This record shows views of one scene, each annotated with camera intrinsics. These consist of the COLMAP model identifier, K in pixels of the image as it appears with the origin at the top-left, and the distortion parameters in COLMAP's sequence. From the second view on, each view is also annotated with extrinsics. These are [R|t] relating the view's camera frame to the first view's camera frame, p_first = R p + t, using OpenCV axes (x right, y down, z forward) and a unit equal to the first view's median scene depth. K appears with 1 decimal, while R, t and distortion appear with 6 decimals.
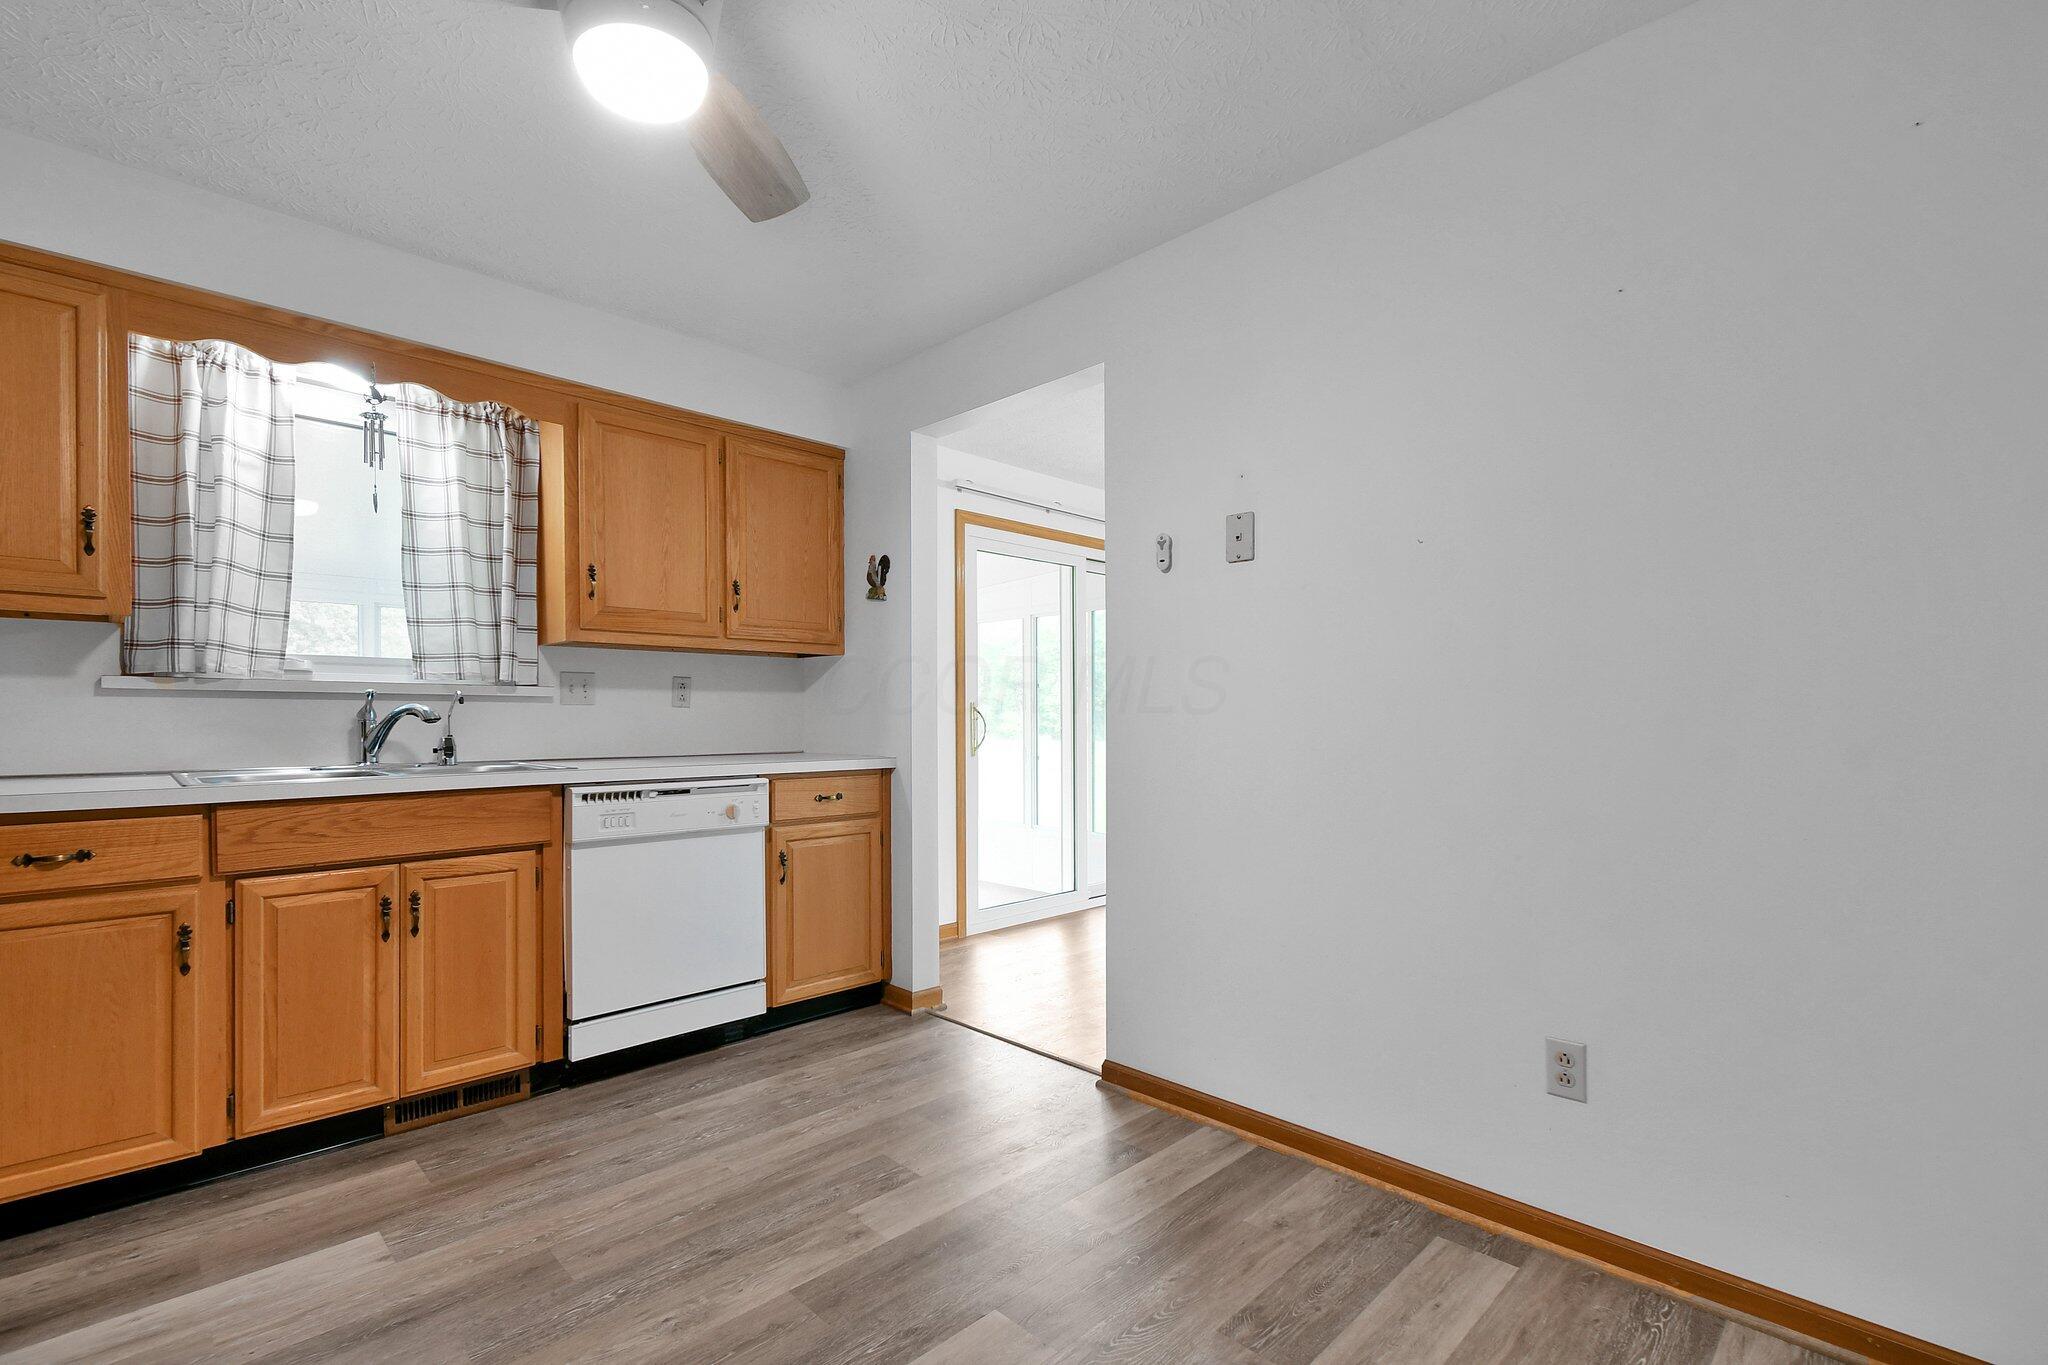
lens RADIAL K [[913.9, 0, 1000.8], [0, 913.9, 722.0], [0, 0, 1]] dist [0.001916, -0.000918]
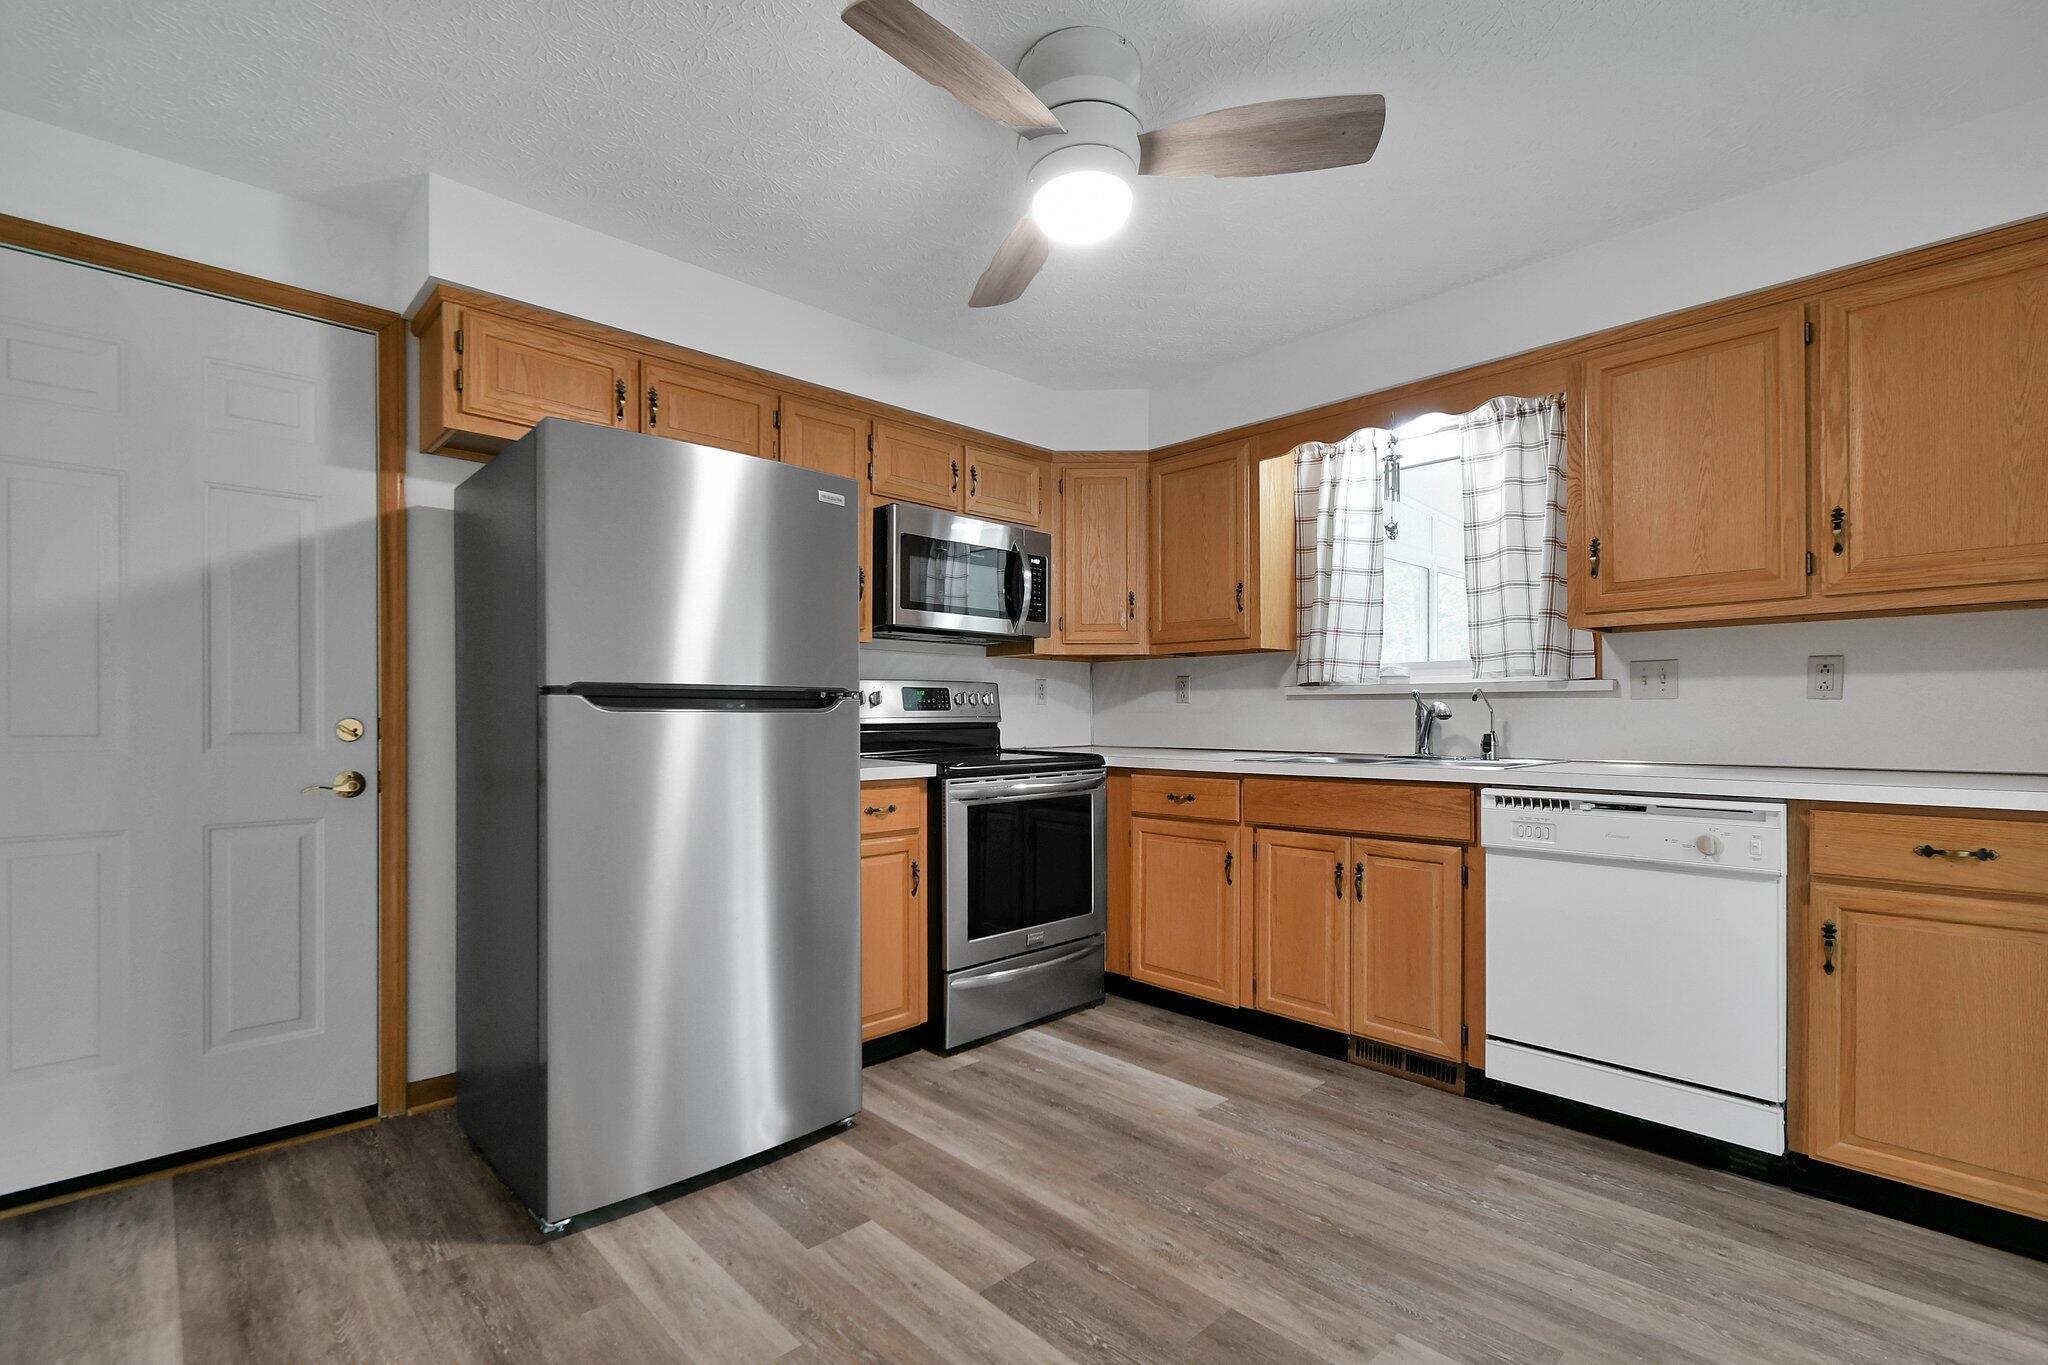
lens RADIAL K [[913.9, 0, 997.8], [0, 913.9, 712.8], [0, 0, 1]] dist [0.001916, -0.000918]
pose [[-0.024435, -0.001245, -0.999701, 0.487890], [-0.001467, 0.999998, -0.001210, -0.004684], [0.999700, 0.001437, -0.024437, 0.508183]]
